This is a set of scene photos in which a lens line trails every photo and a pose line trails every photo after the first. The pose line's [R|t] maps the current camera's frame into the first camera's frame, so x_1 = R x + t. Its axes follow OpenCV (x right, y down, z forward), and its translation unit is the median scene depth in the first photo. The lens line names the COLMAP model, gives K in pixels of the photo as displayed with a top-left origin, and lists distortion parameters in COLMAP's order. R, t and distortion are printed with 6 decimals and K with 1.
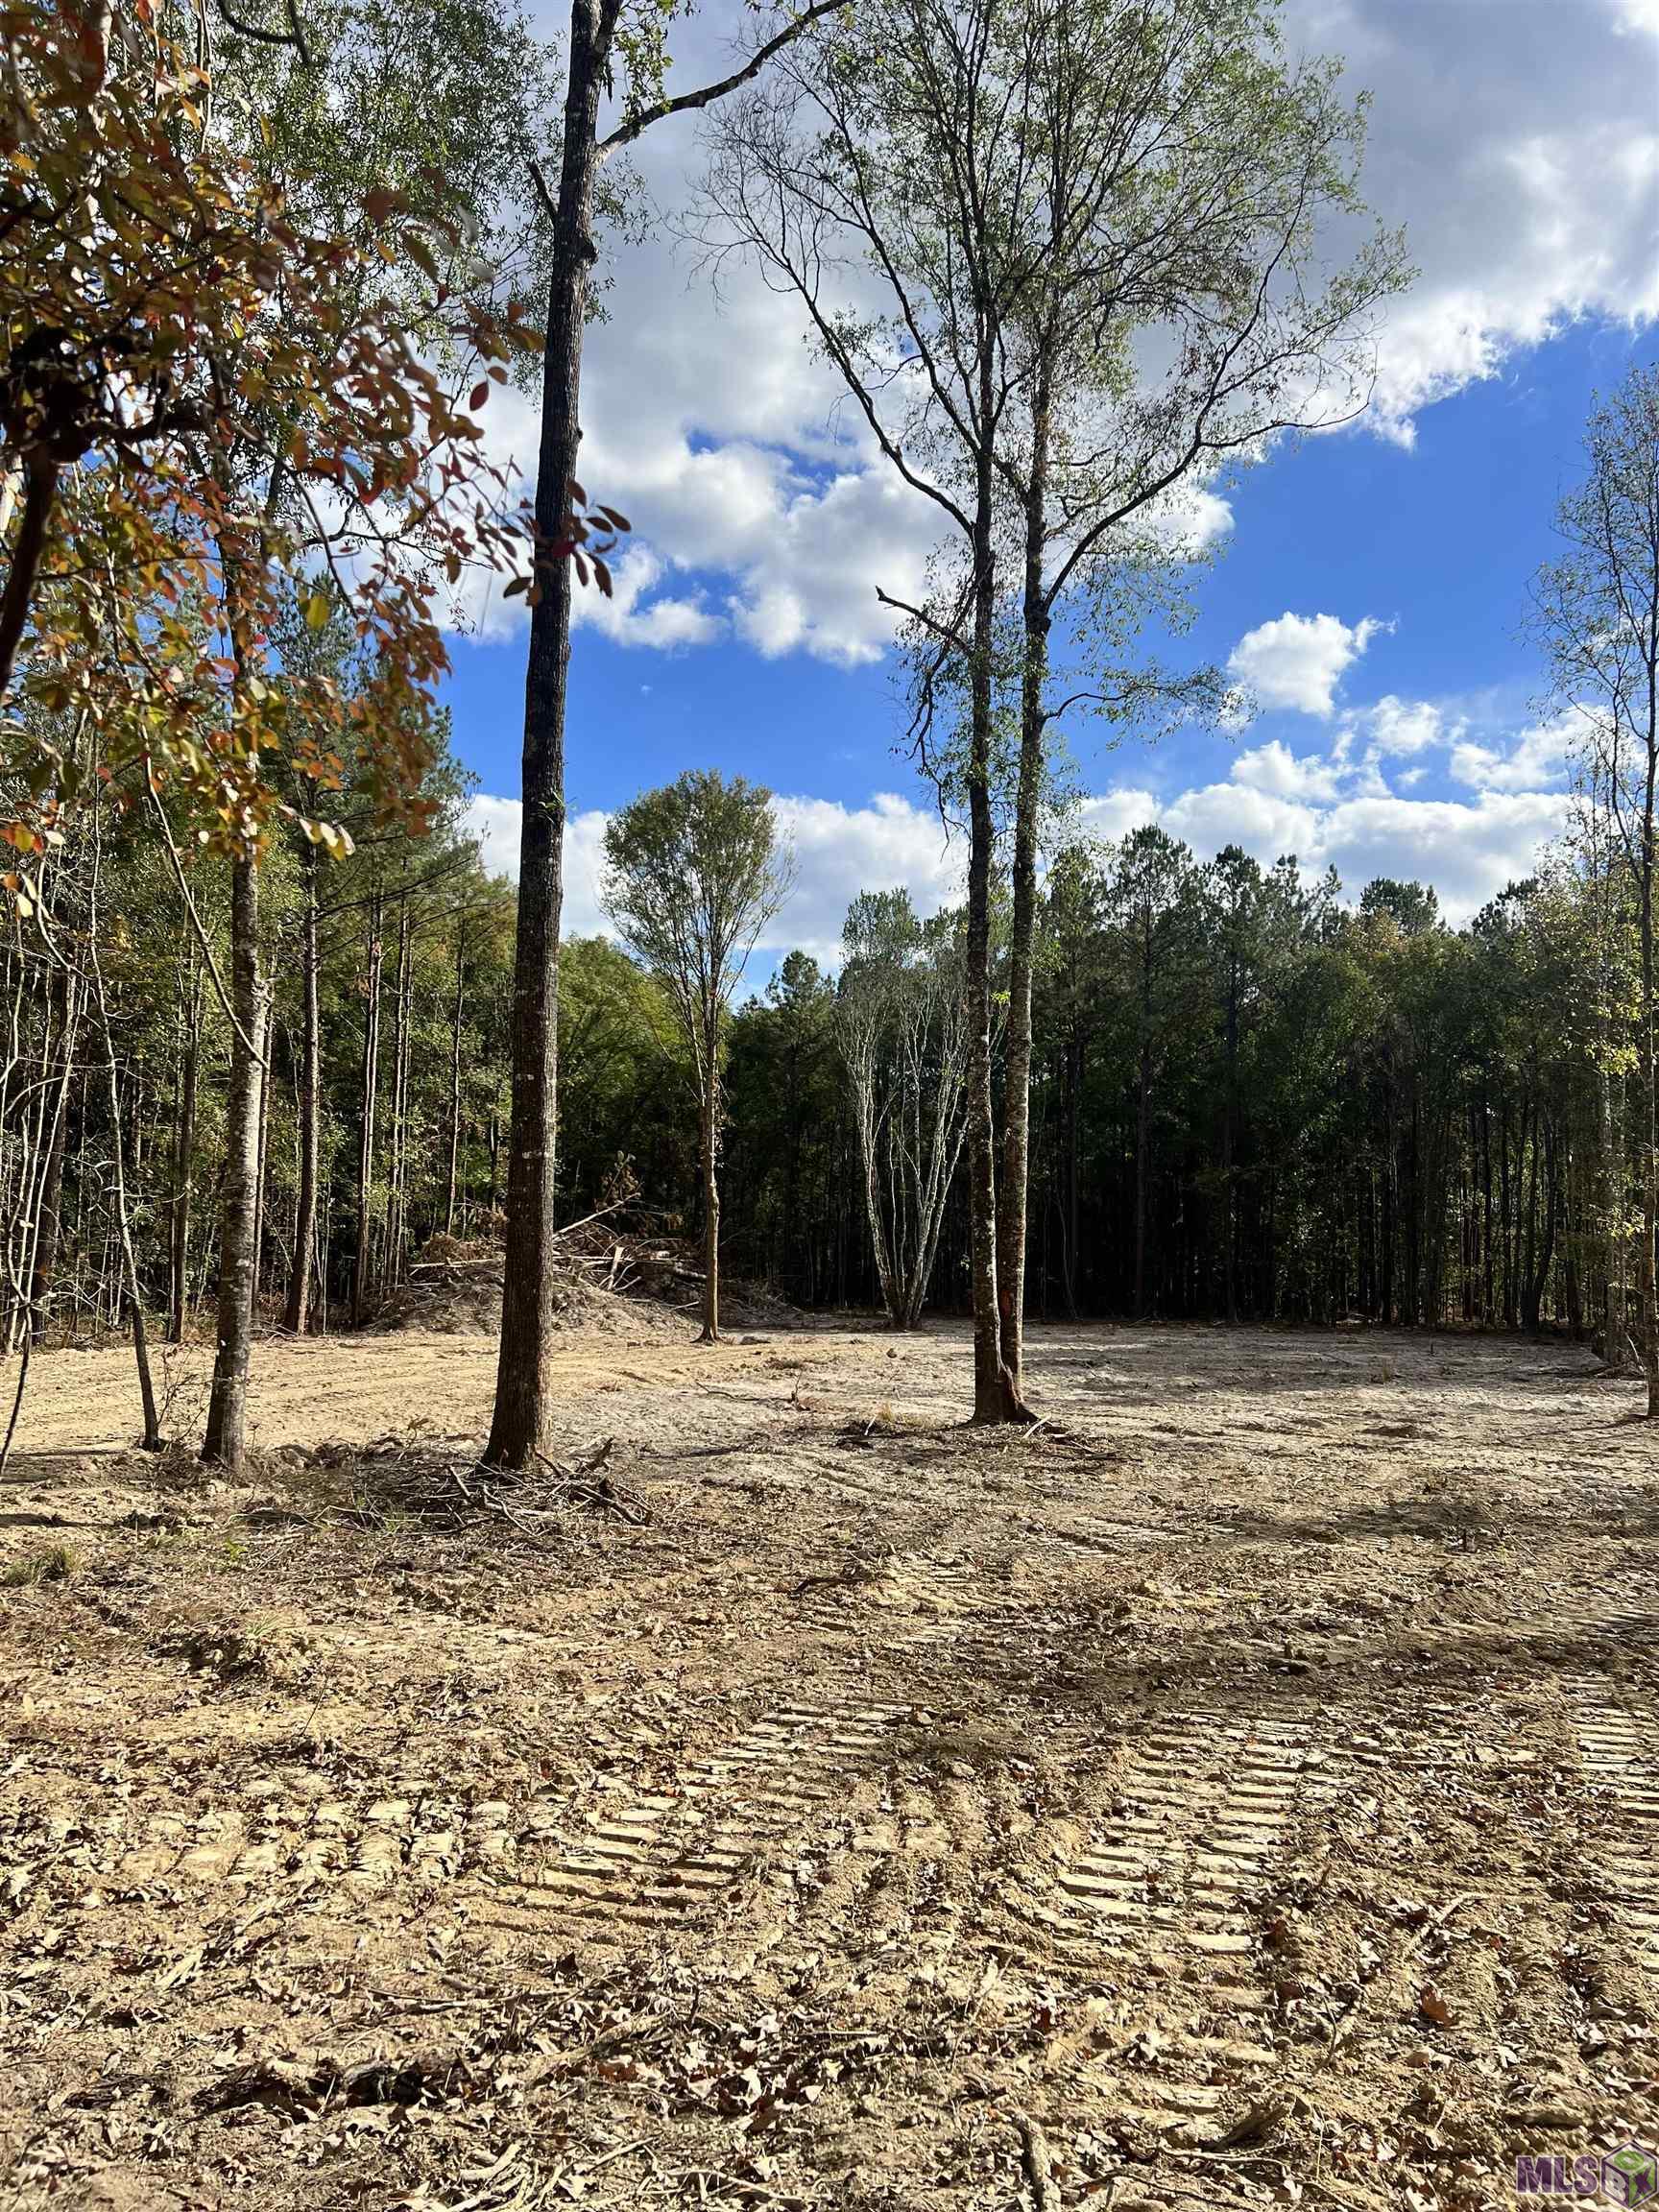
lens RADIAL K [[1685.5, 0, 829.5], [0, 1685.5, 1106.0], [0, 0, 1]] dist [0.017102, -0.007973]
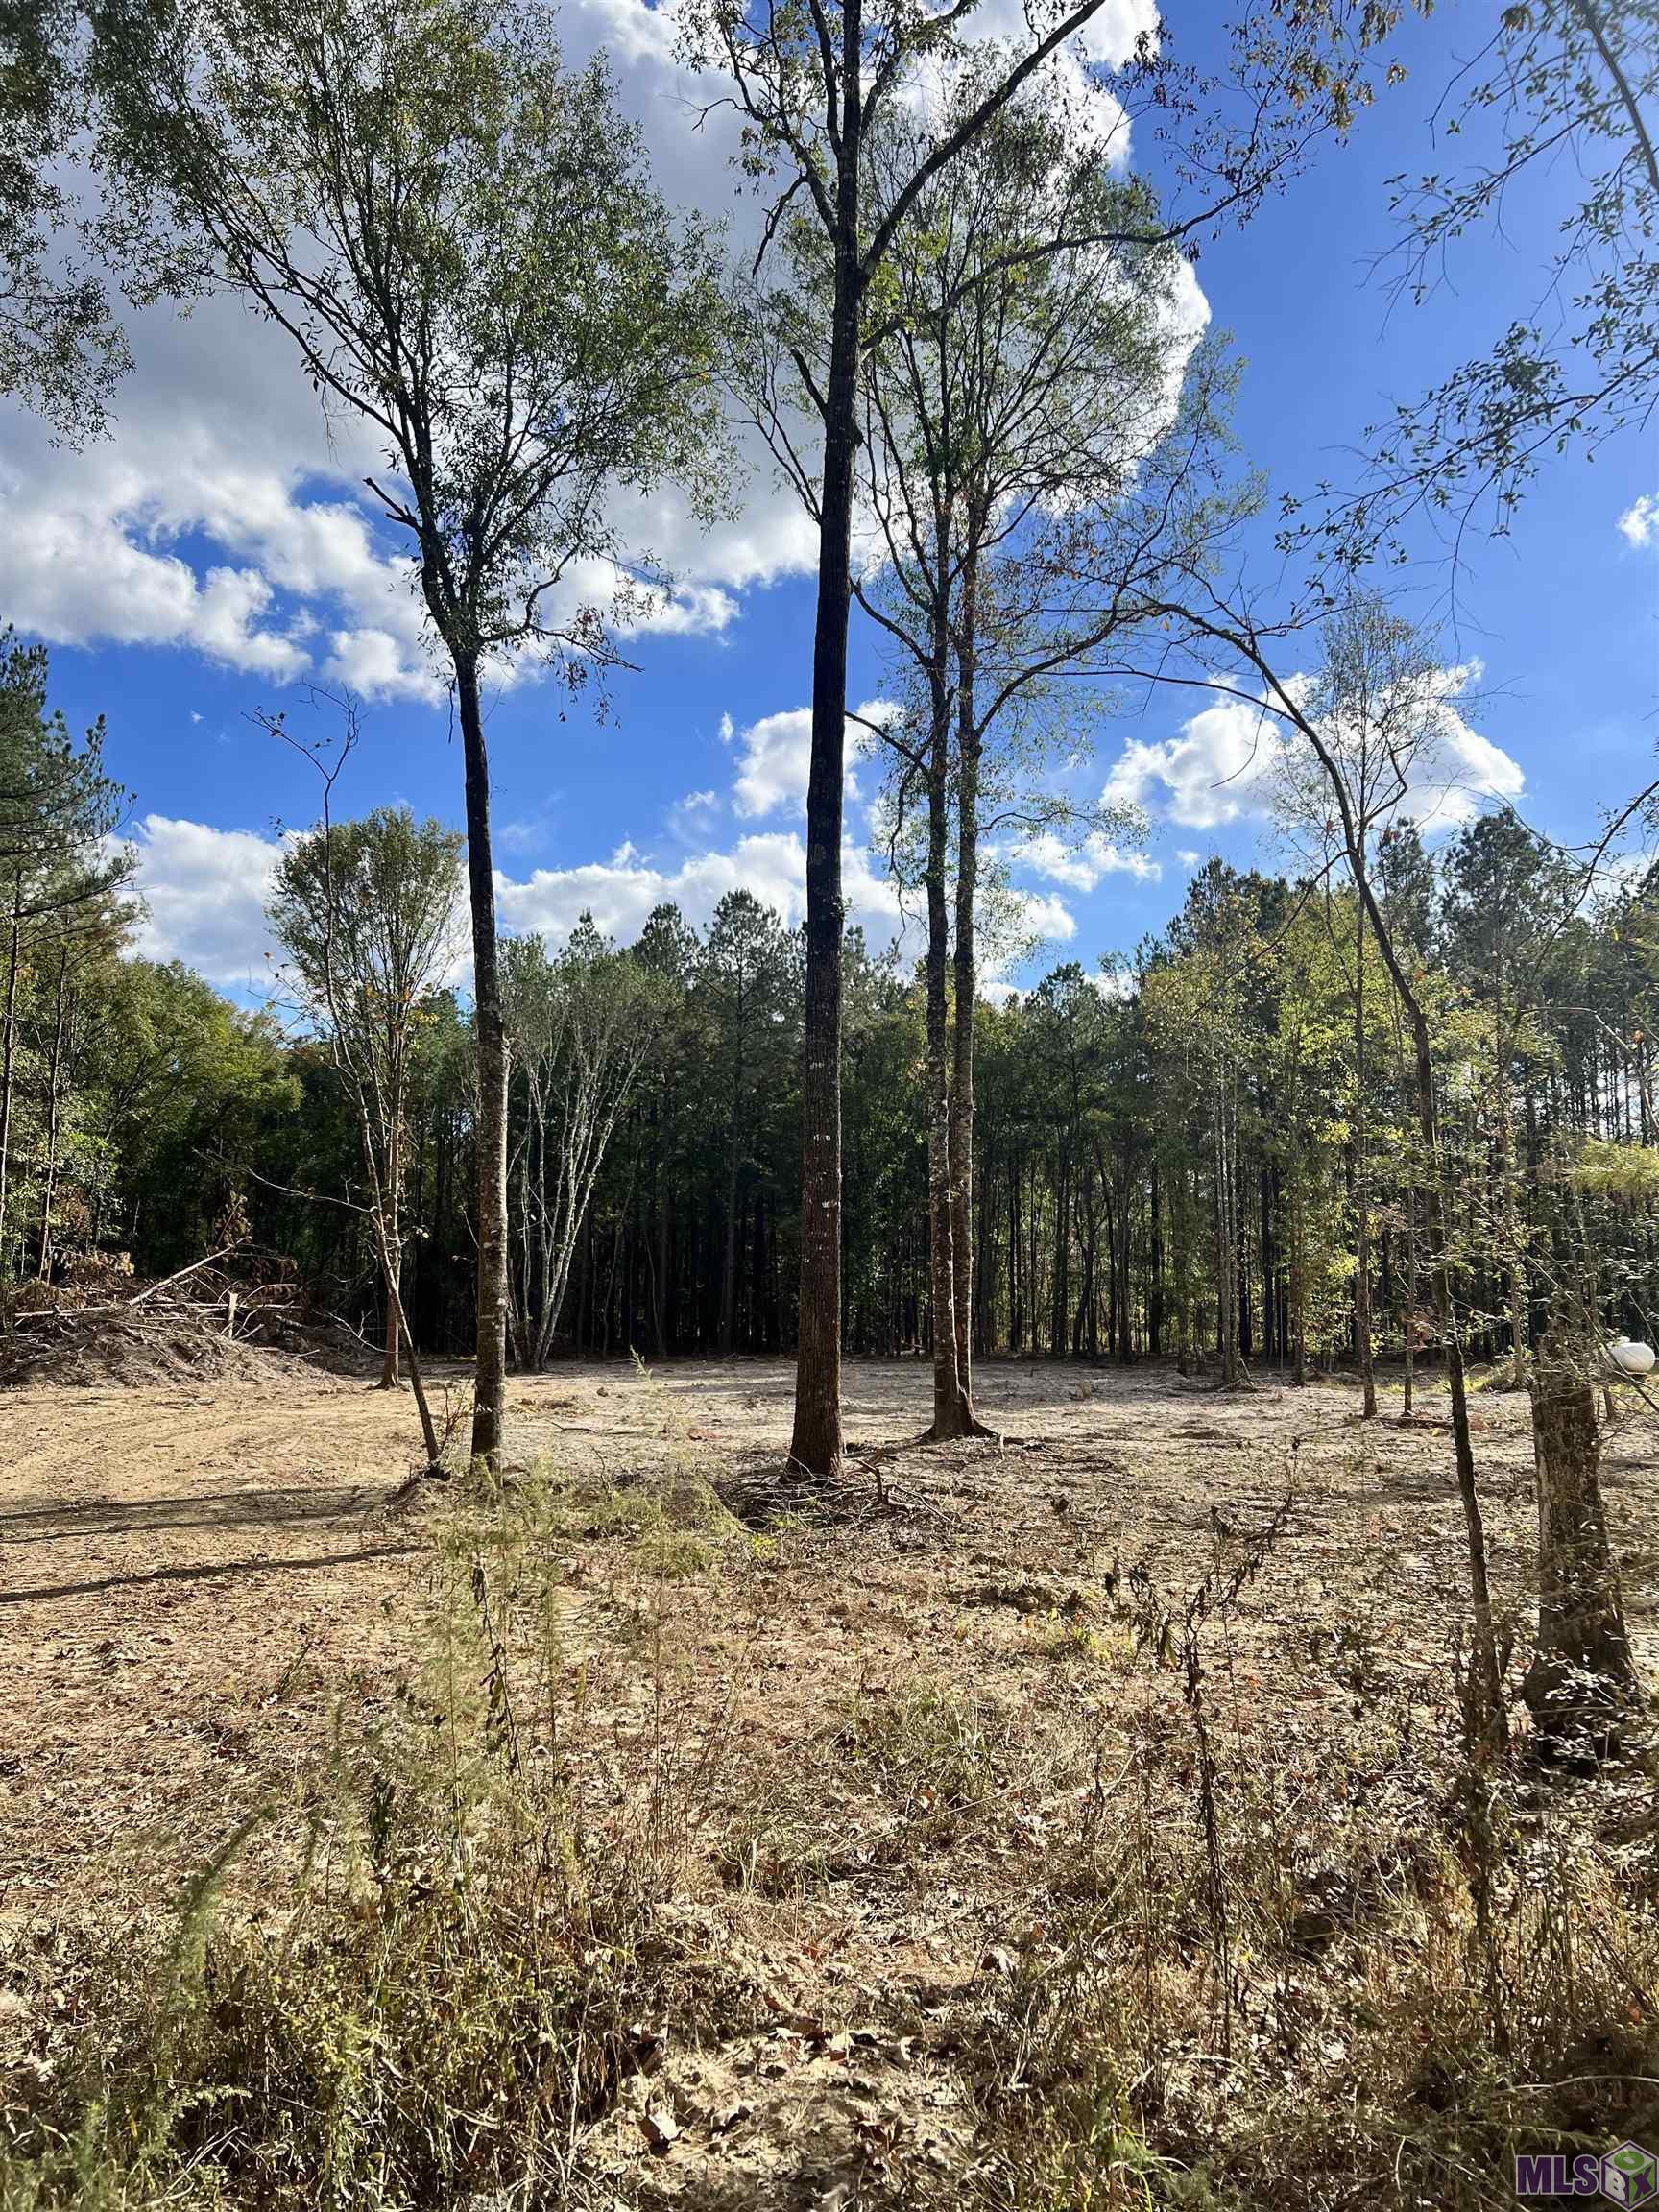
lens RADIAL K [[1714.8, 0, 829.5], [0, 1714.8, 1106.0], [0, 0, 1]] dist [0.017215, -0.001019]
pose [[0.936646, 0.030303, 0.348964, -1.028305], [-0.021595, 0.999351, -0.028820, -0.008103], [-0.349611, 0.019458, 0.936693, -0.195634]]
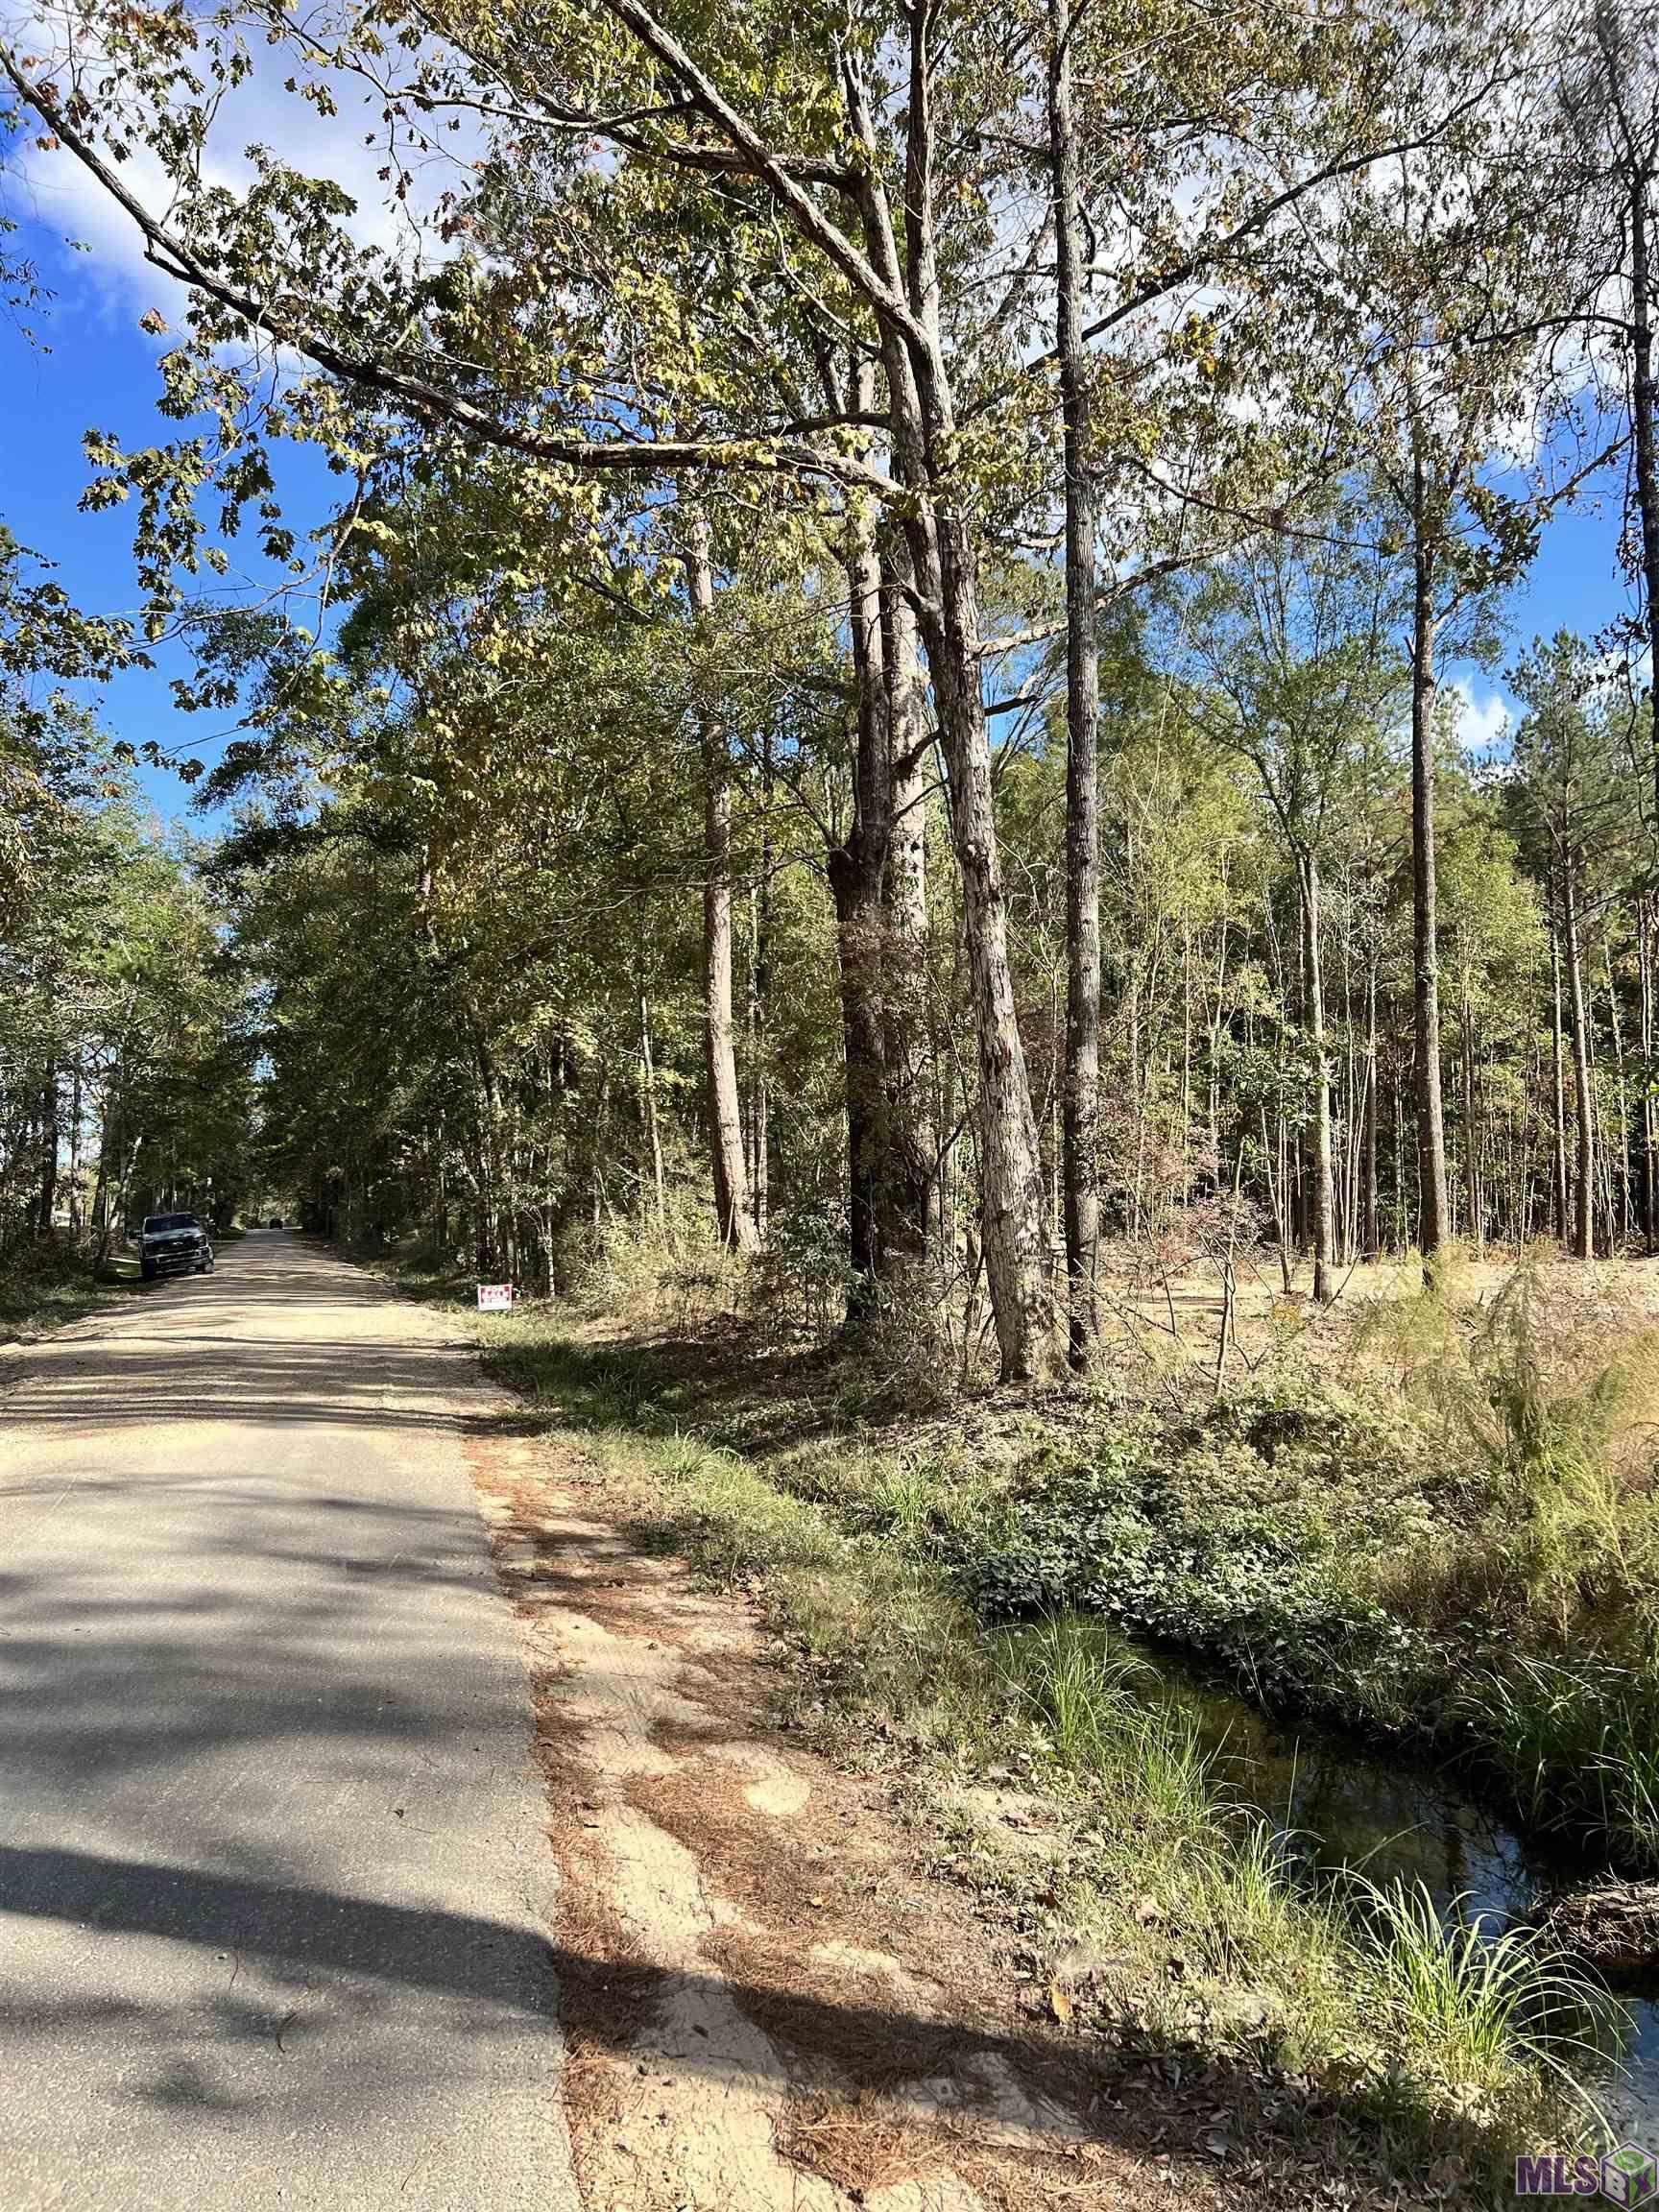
lens RADIAL K [[1714.8, 0, 829.5], [0, 1714.8, 1106.0], [0, 0, 1]] dist [0.017215, -0.001019]
pose [[0.680550, -0.055517, -0.730595, 1.446566], [0.080735, 0.996735, -0.000536, -0.133282], [0.728240, -0.058620, 0.682811, -1.574684]]
